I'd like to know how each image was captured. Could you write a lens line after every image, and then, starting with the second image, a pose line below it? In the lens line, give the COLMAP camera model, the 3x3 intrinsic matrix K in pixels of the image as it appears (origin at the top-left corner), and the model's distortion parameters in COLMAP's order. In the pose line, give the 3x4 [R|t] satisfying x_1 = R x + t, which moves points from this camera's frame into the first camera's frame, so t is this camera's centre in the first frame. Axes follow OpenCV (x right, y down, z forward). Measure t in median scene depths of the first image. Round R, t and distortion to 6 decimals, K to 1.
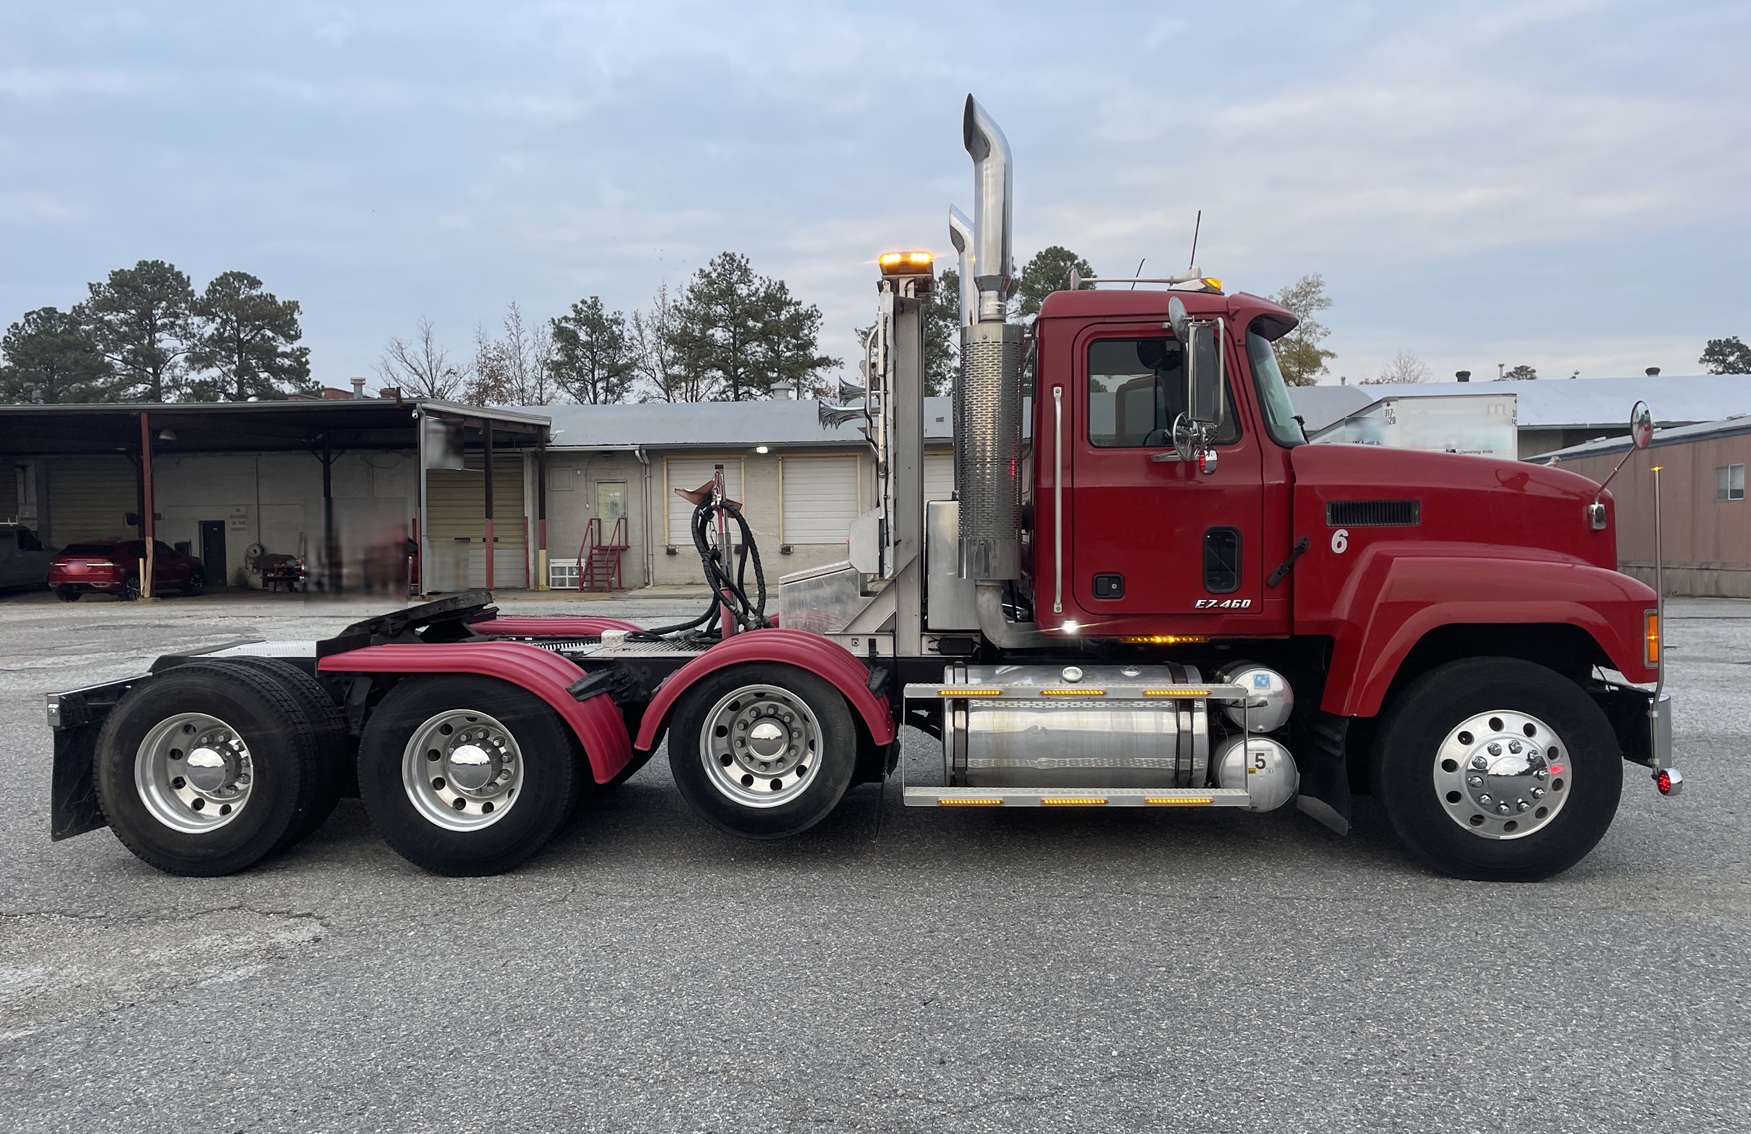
lens RADIAL K [[1374.4, 0, 875.5], [0, 1374.4, 580.9], [0, 0, 1]] dist [0.066711, -0.042192]
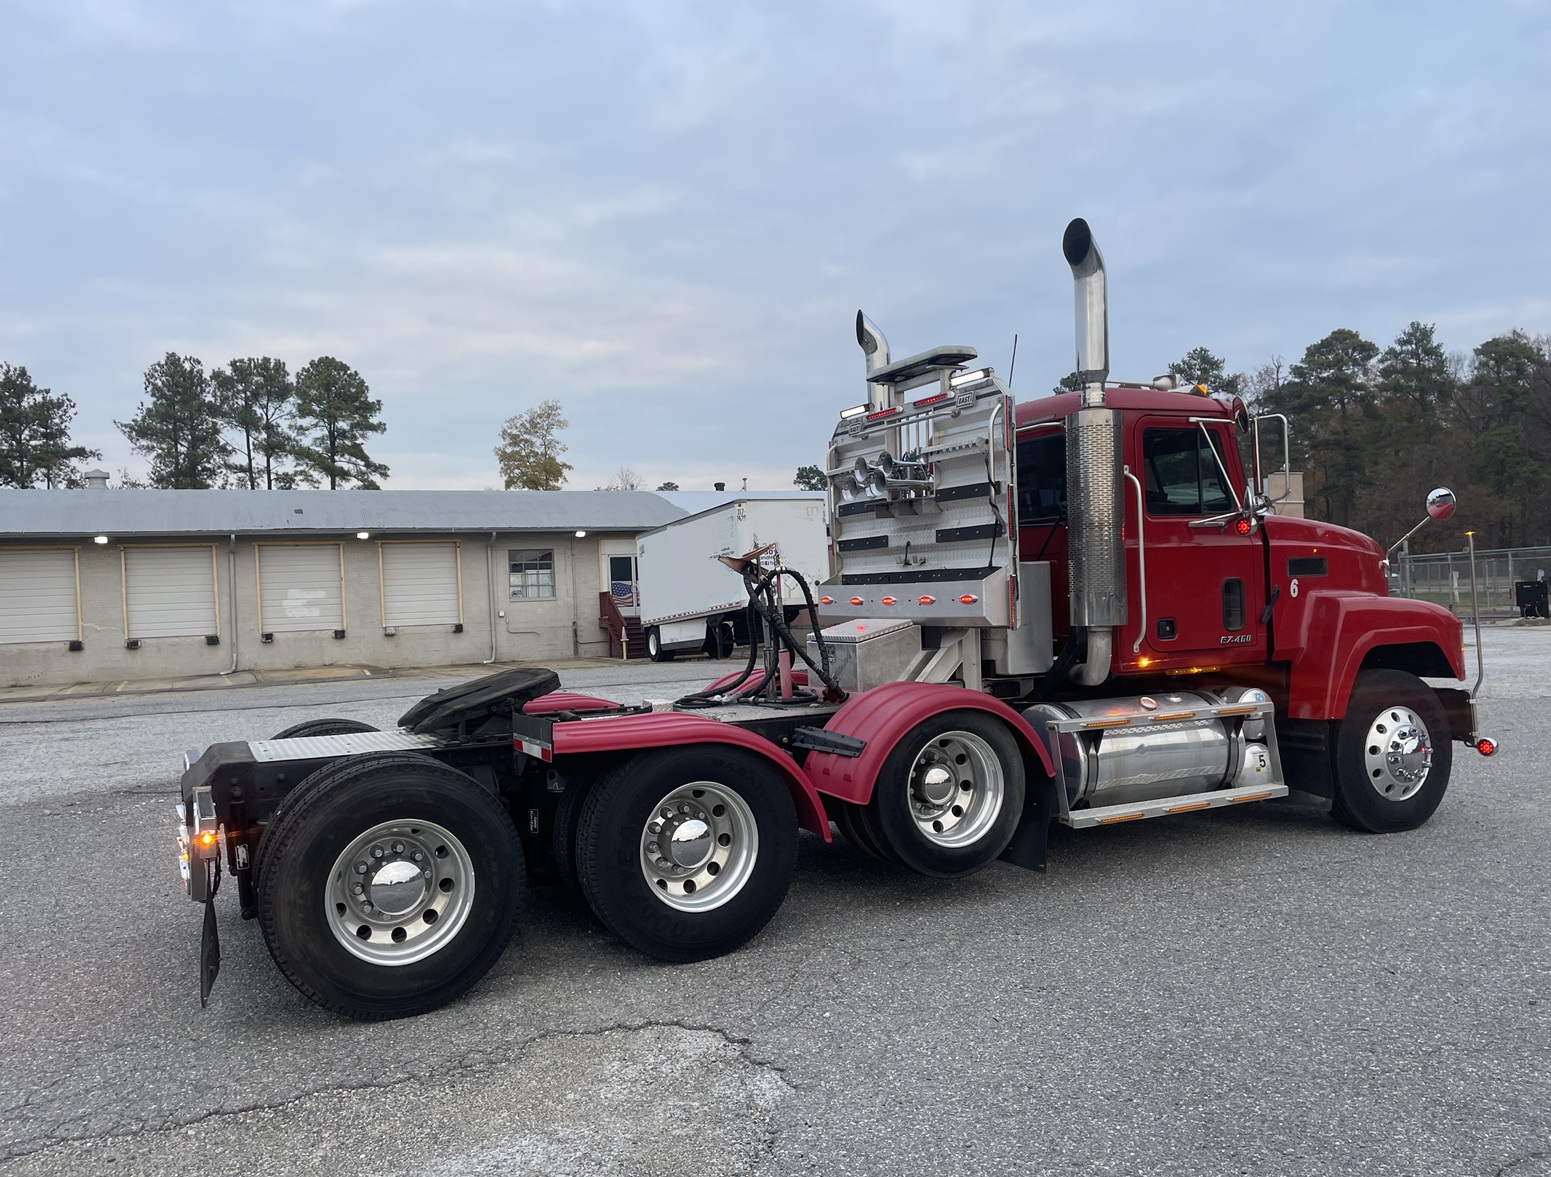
lens RADIAL K [[1204.1, 0, 767.6], [0, 1204.1, 587.0], [0, 0, 1]] dist [0.050101, -0.011214]
pose [[0.858952, -0.017334, 0.511763, -0.680685], [0.048948, 0.997630, -0.048364, 0.001645], [-0.509712, 0.066593, 0.857764, 0.255782]]
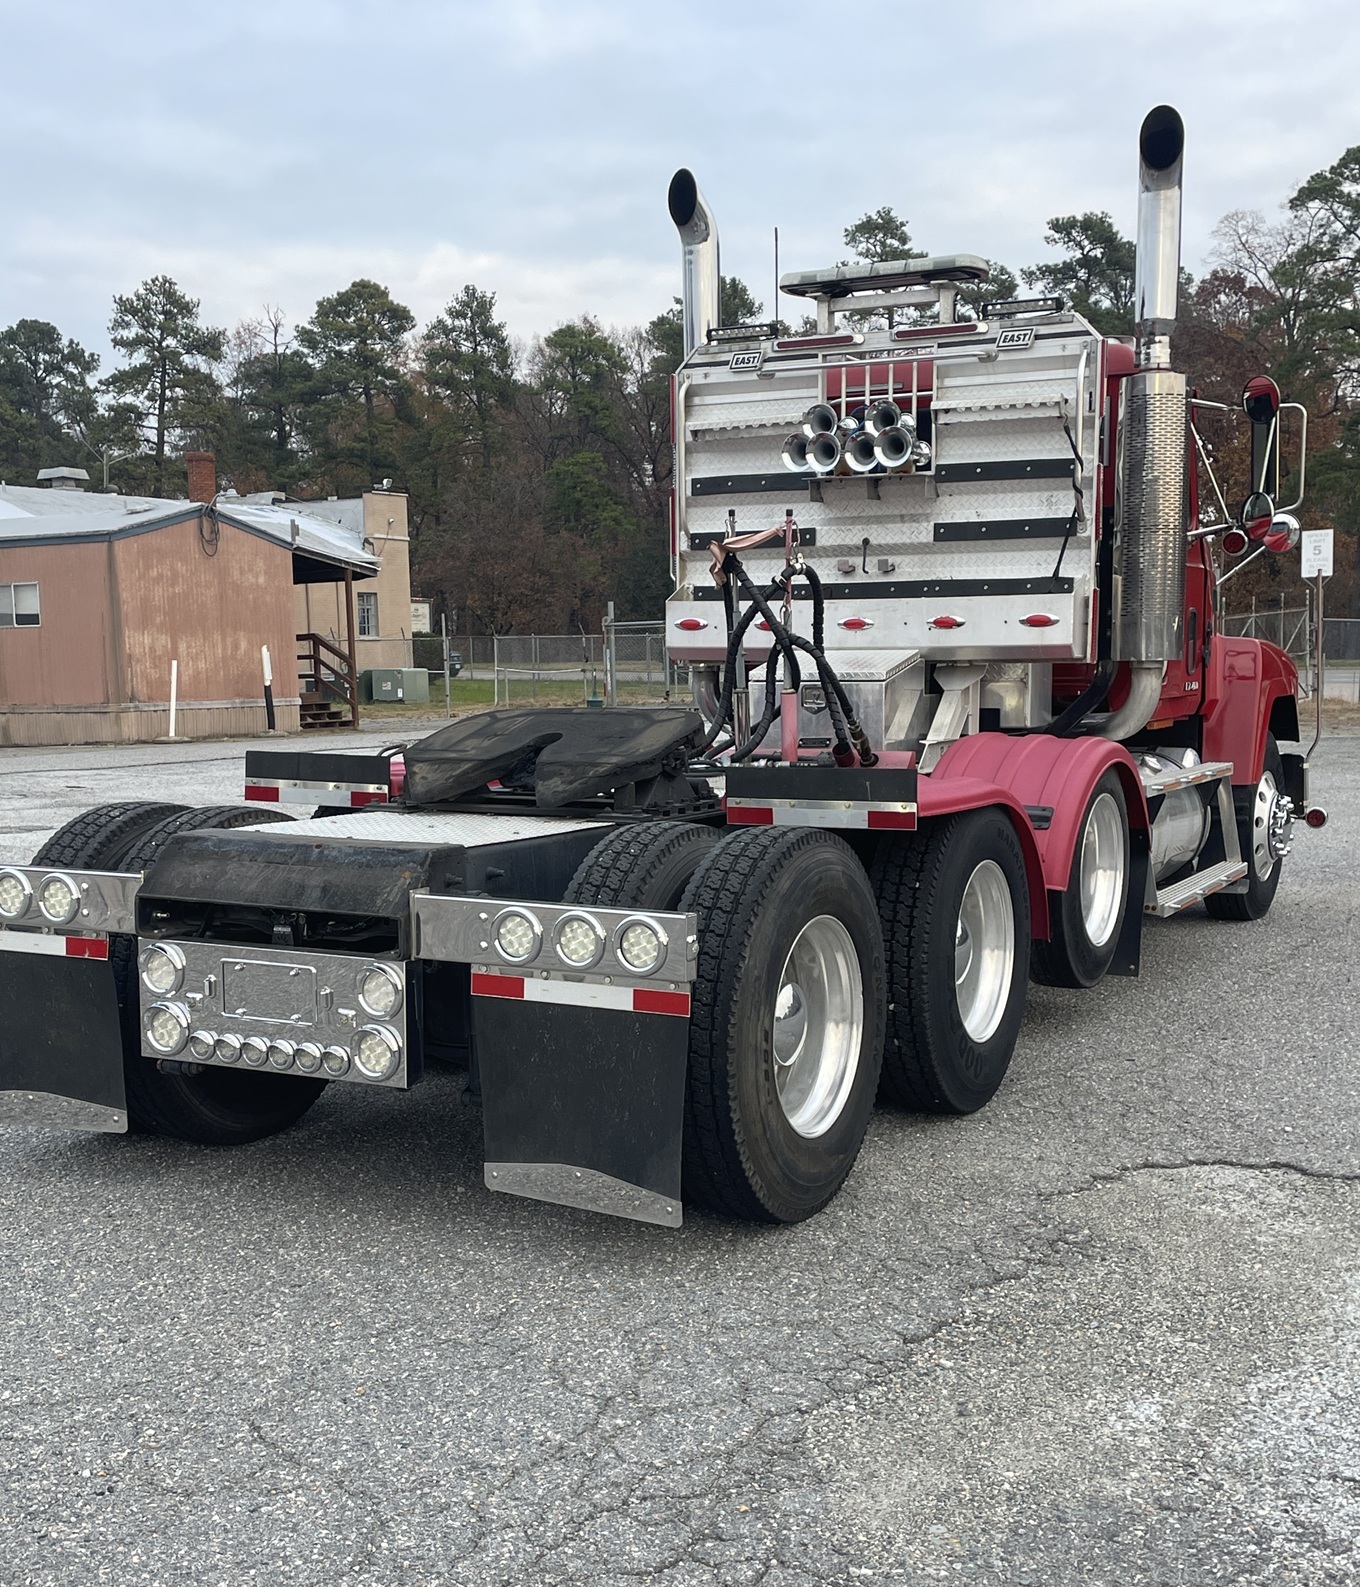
lens RADIAL K [[1944.4, 0, 681.8], [0, 1944.4, 897.6], [0, 0, 1]] dist [0.059199, 0.000000]
pose [[0.393794, -0.109615, 0.912640, -1.212856], [0.046700, 0.993968, 0.099233, 0.011246], [-0.918012, 0.003543, 0.396537, 0.765053]]
